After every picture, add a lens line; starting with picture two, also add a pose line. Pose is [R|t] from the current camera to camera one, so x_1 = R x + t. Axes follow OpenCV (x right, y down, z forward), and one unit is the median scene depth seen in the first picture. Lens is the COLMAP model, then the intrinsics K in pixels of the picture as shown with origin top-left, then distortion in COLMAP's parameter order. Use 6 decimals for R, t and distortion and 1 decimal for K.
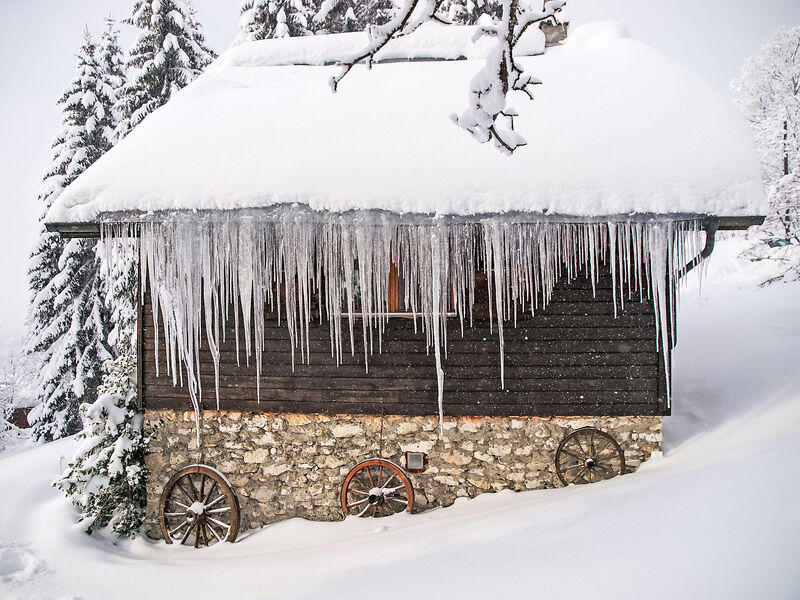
lens RADIAL K [[588.6, 0, 400.0], [0, 588.6, 300.0], [0, 0, 1]] dist [0.001578, 0.001291]
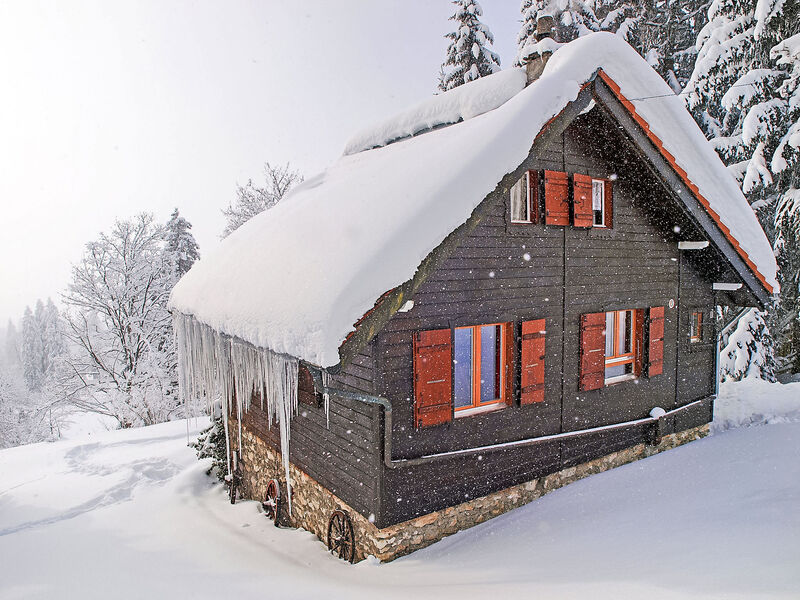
lens RADIAL K [[588.6, 0, 400.0], [0, 588.6, 300.0], [0, 0, 1]] dist [0.001578, 0.001291]
pose [[0.590130, 0.054359, -0.805476, 1.272681], [0.035007, 0.995069, 0.092802, -0.292806], [0.806549, -0.082963, 0.585317, 0.438806]]
